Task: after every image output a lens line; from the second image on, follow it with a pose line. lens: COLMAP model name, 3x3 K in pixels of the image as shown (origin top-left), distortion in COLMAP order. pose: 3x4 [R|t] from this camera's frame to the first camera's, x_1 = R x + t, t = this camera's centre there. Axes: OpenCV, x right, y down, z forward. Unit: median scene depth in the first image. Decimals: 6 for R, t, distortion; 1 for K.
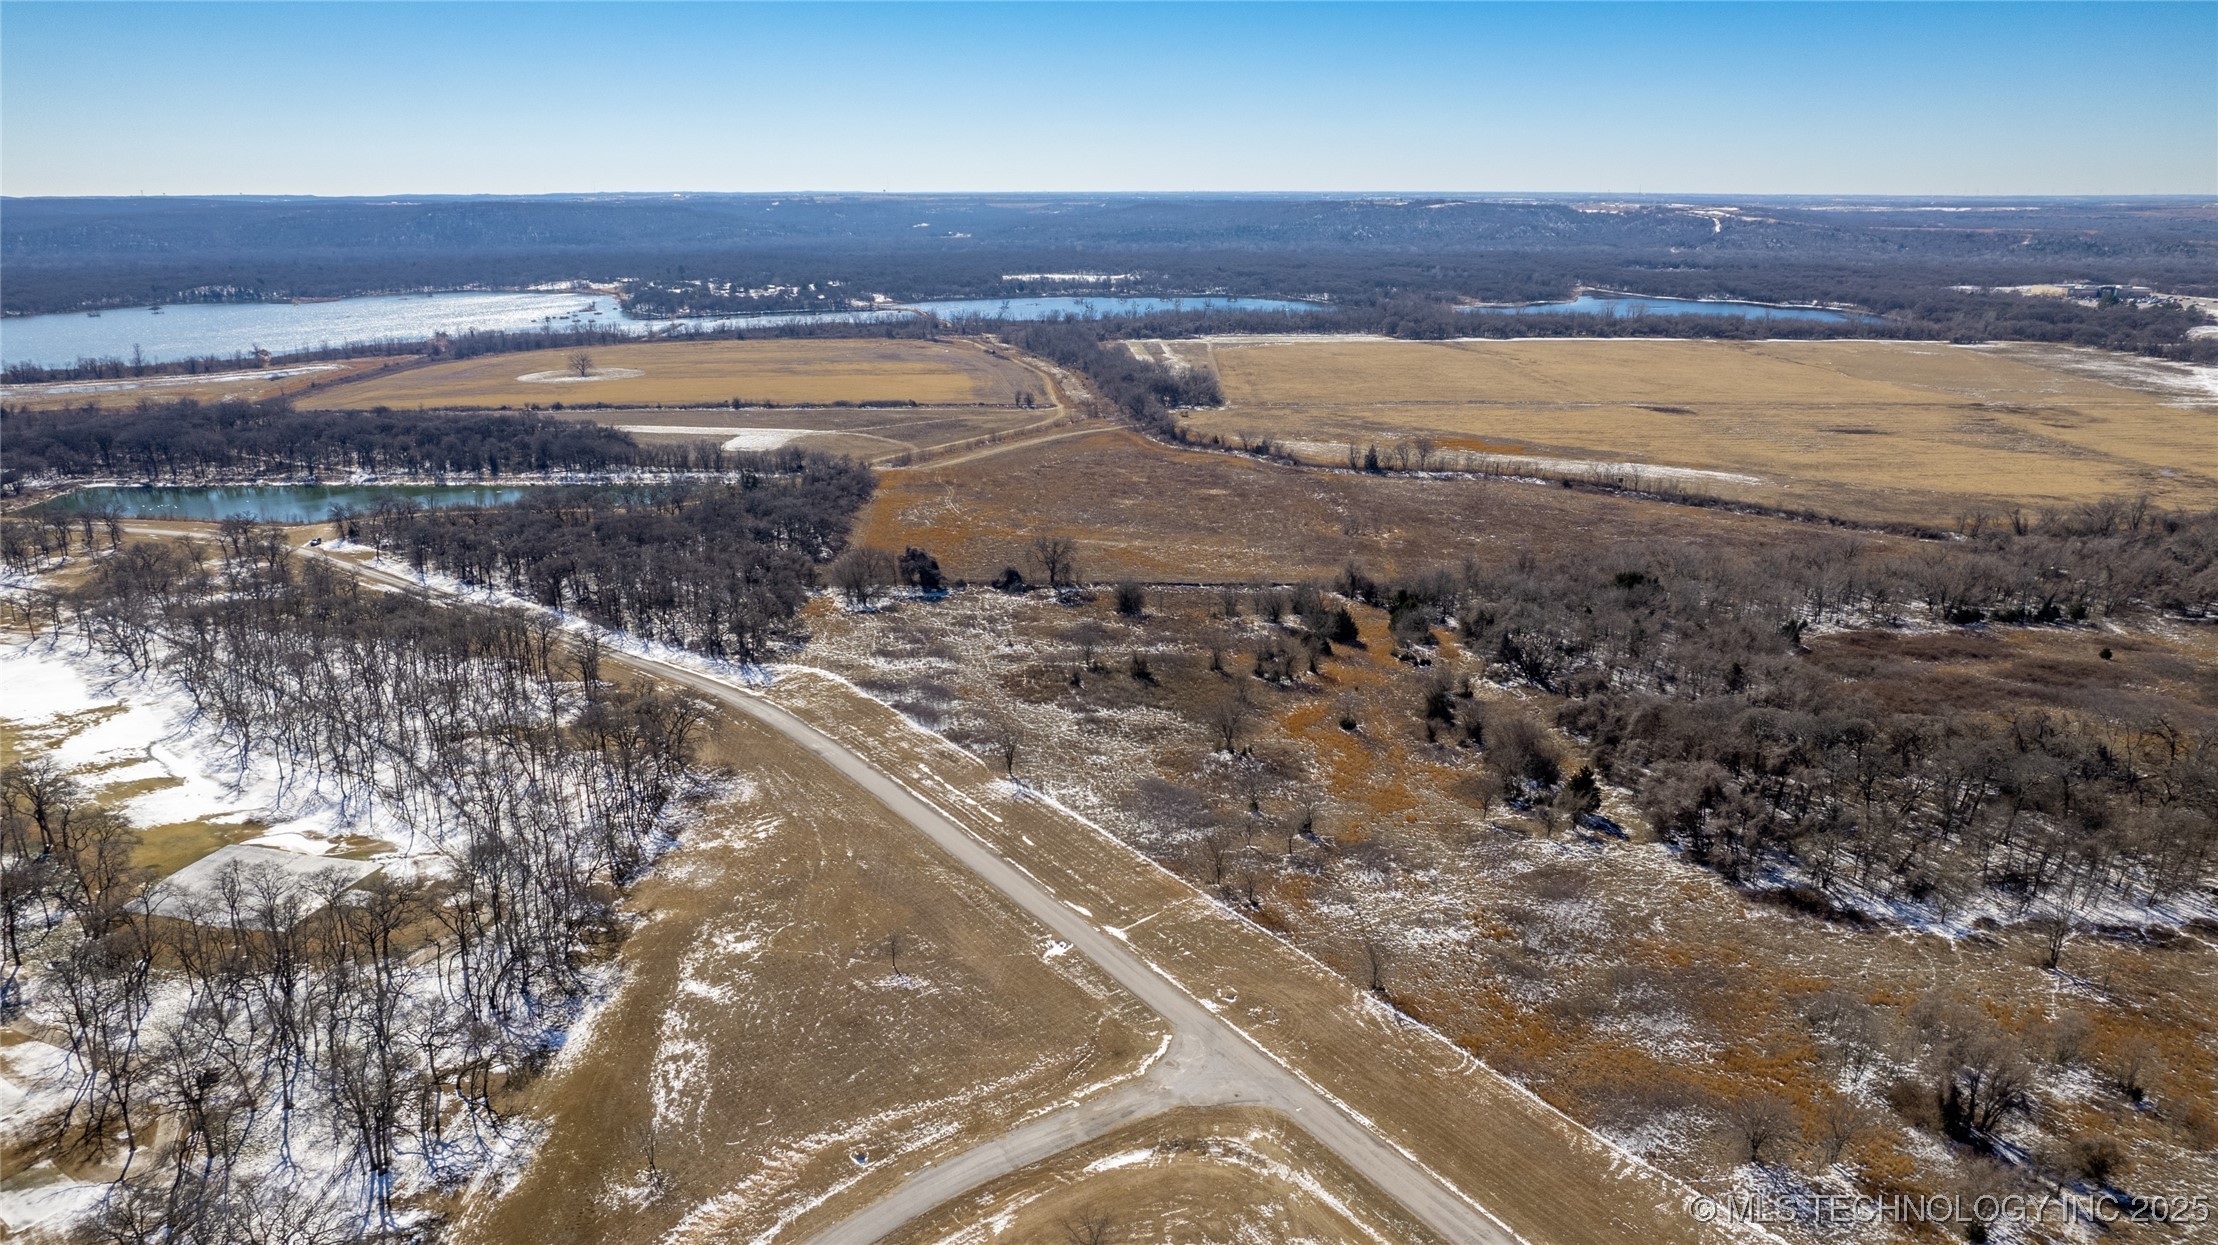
lens RADIAL K [[1443.9, 0, 1109.0], [0, 1443.9, 622.5], [0, 0, 1]] dist [-0.066936, 0.050462]
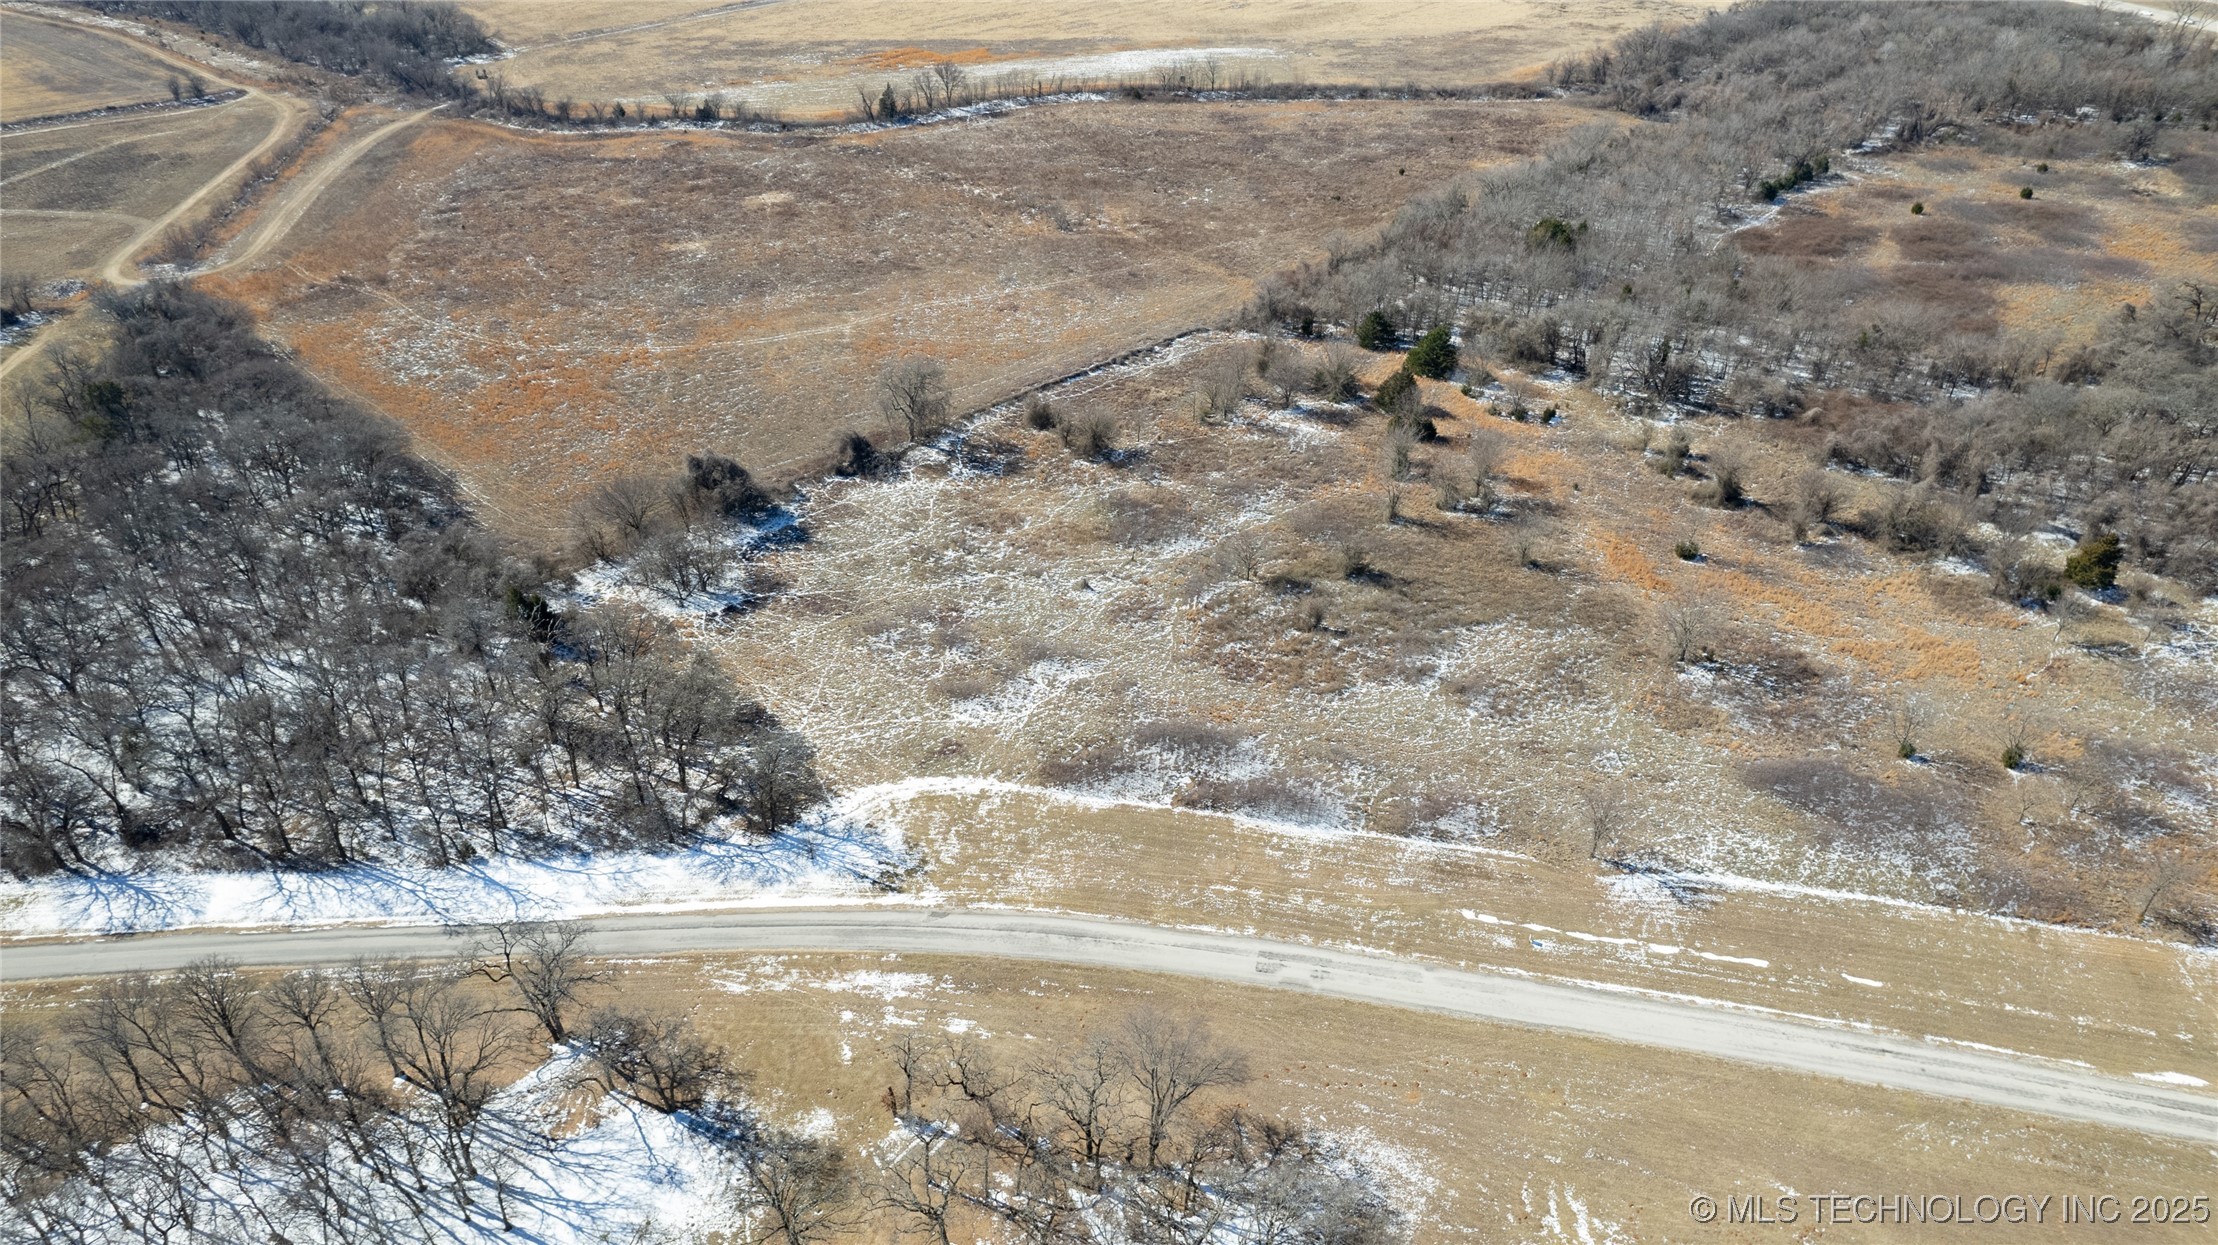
lens RADIAL K [[1424.8, 0, 1109.0], [0, 1424.8, 622.5], [0, 0, 1]] dist [-0.065526, 0.050680]
pose [[0.744845, -0.378288, 0.549641, -0.198139], [0.196853, 0.911675, 0.360690, -0.091937], [-0.637538, -0.160460, 0.753524, 0.279472]]
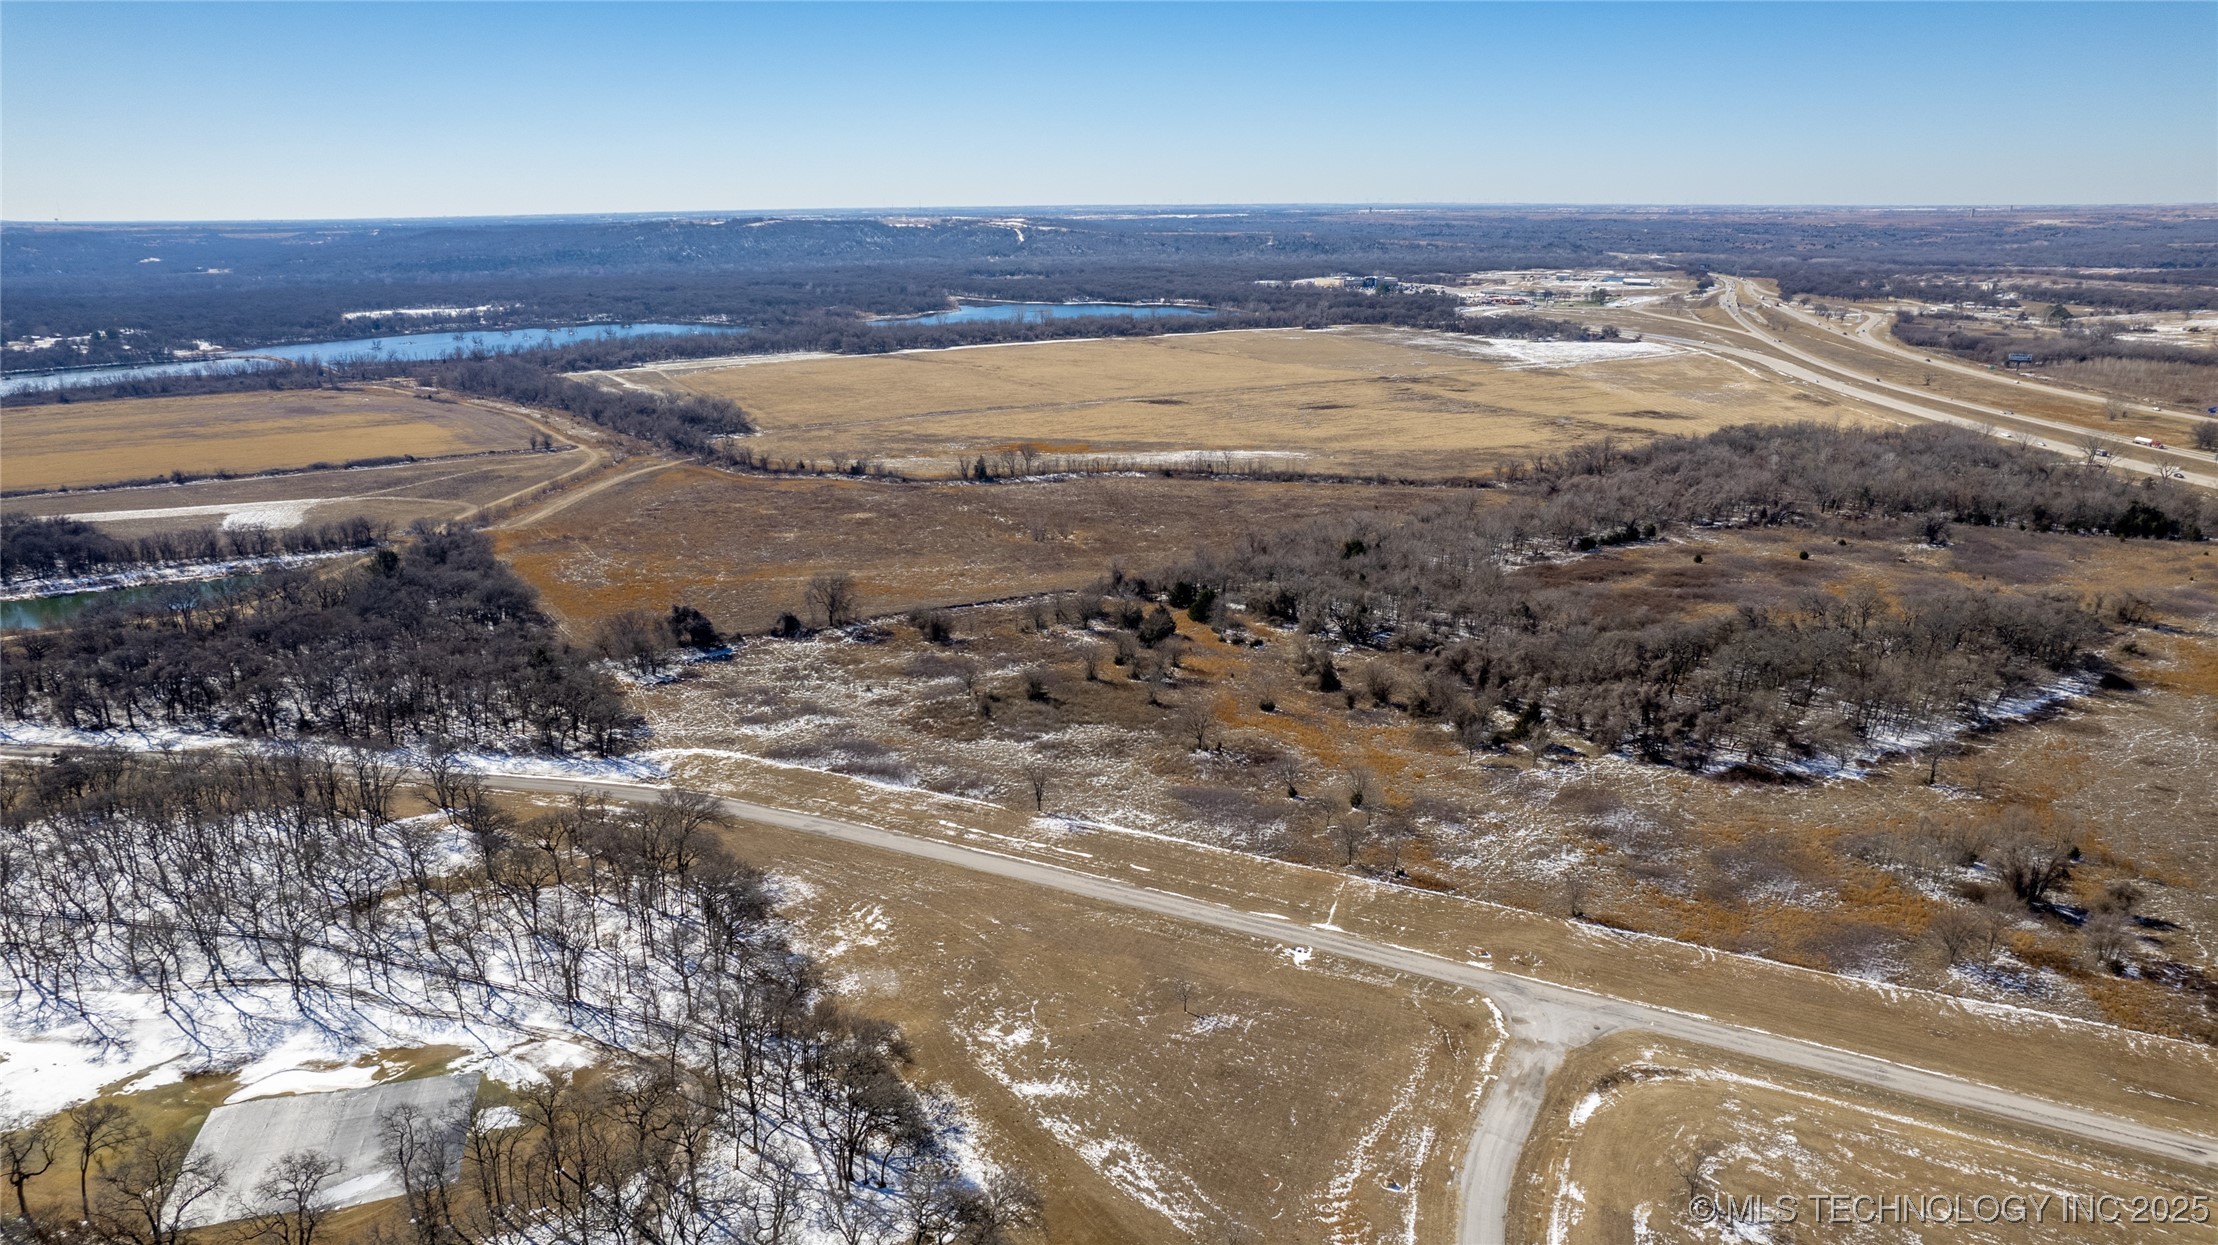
lens RADIAL K [[1424.8, 0, 1109.0], [0, 1424.8, 622.5], [0, 0, 1]] dist [-0.065526, 0.050680]
pose [[0.882821, -0.139041, 0.448658, -0.173819], [0.142750, 0.989424, 0.025739, -0.015169], [-0.447492, 0.041323, 0.893333, 0.047987]]
